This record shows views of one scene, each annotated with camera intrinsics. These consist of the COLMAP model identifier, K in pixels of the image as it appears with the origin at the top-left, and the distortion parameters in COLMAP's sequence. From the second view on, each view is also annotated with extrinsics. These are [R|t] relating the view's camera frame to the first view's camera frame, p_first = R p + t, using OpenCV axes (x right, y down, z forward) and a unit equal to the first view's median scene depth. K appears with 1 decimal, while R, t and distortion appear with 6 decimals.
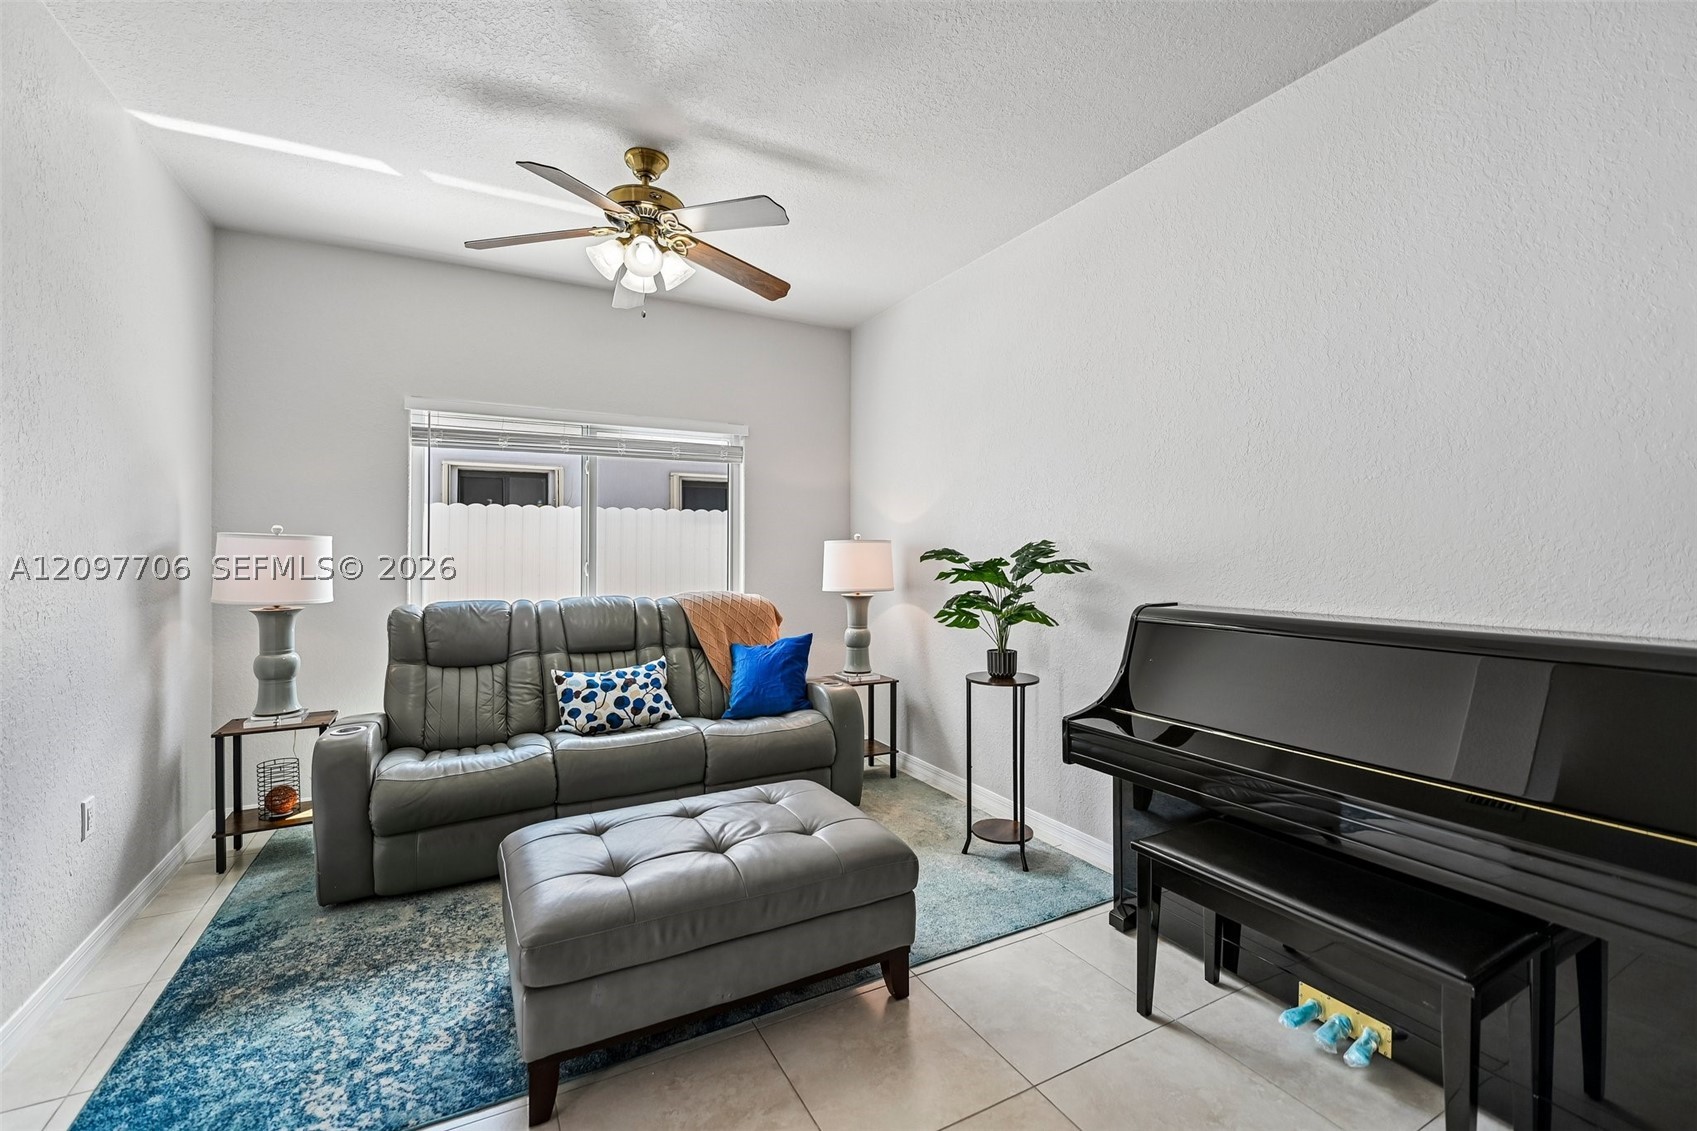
lens RADIAL K [[718.8, 0, 846.2], [0, 718.8, 550.0], [0, 0, 1]] dist [-0.009236, -0.000417]
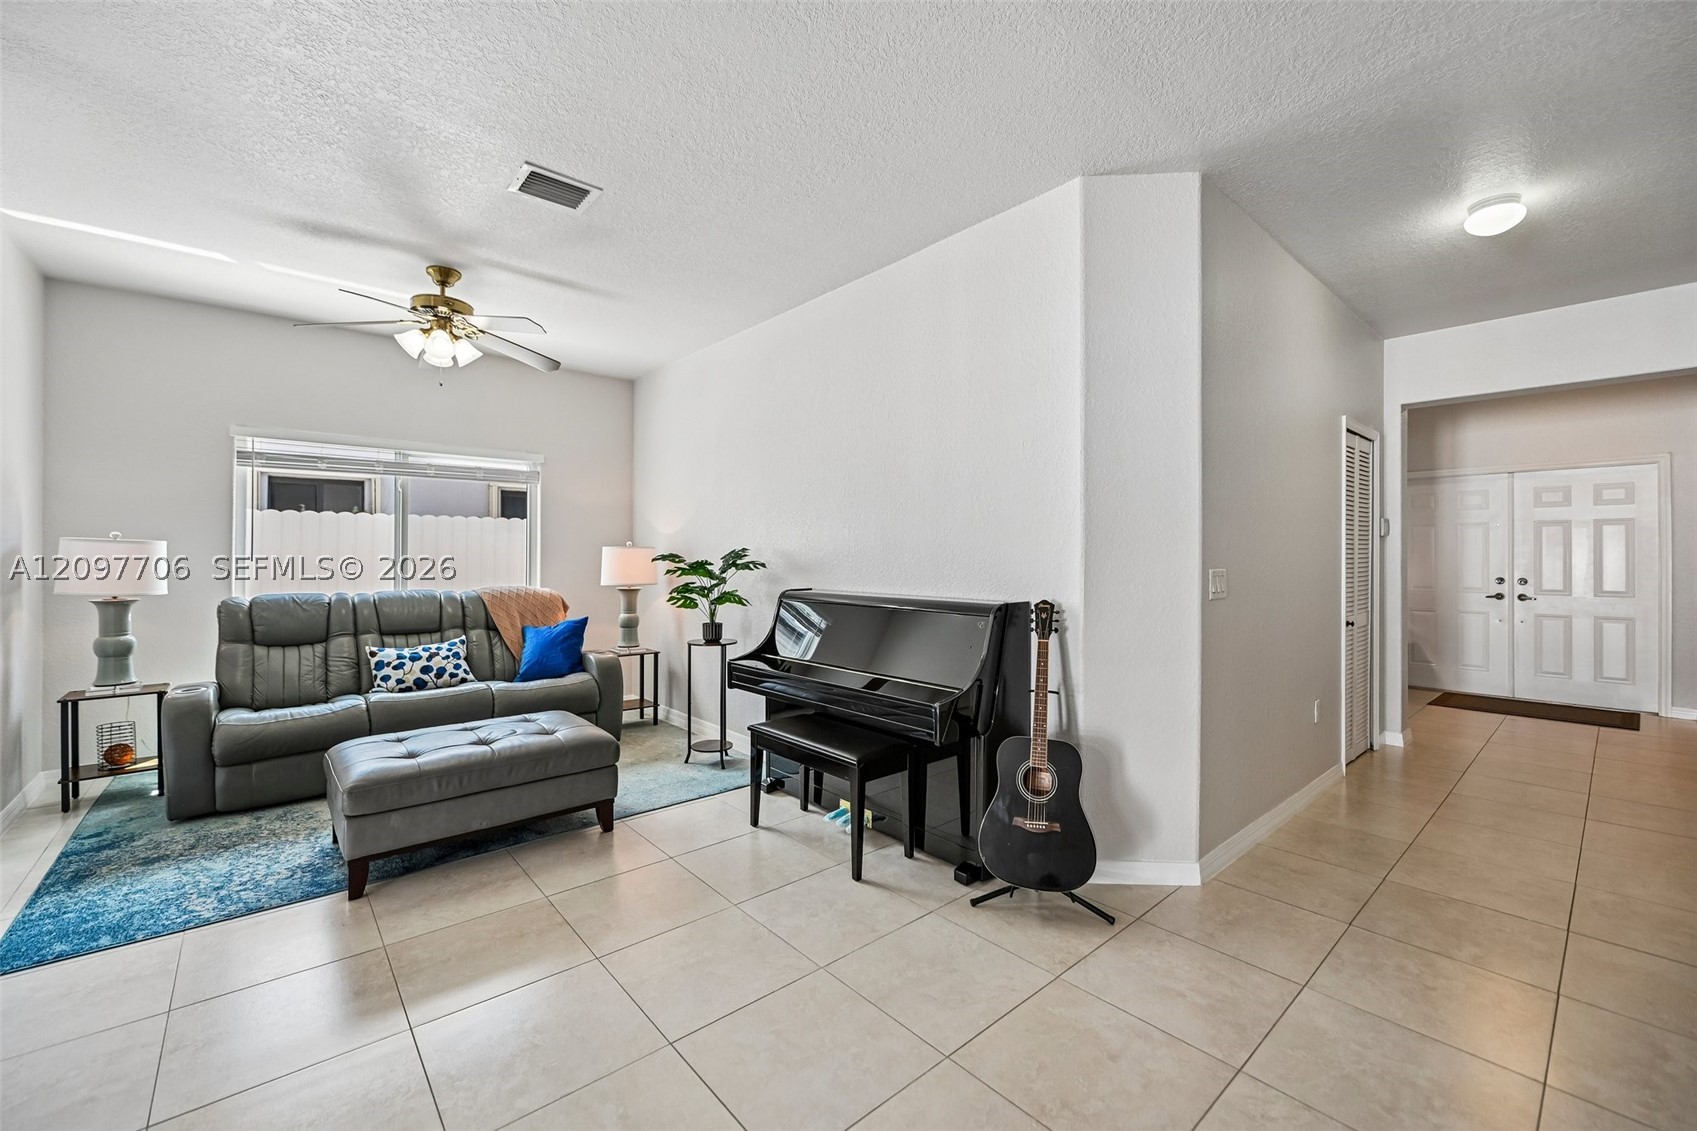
lens RADIAL K [[681.6, 0, 850.1], [0, 681.6, 556.0], [0, 0, 1]] dist [-0.010061, -0.000028]
pose [[0.974268, 0.003637, 0.225362, 0.178462], [-0.004246, 0.999989, 0.002217, -0.001149], [-0.225351, -0.003117, 0.974273, -0.422098]]
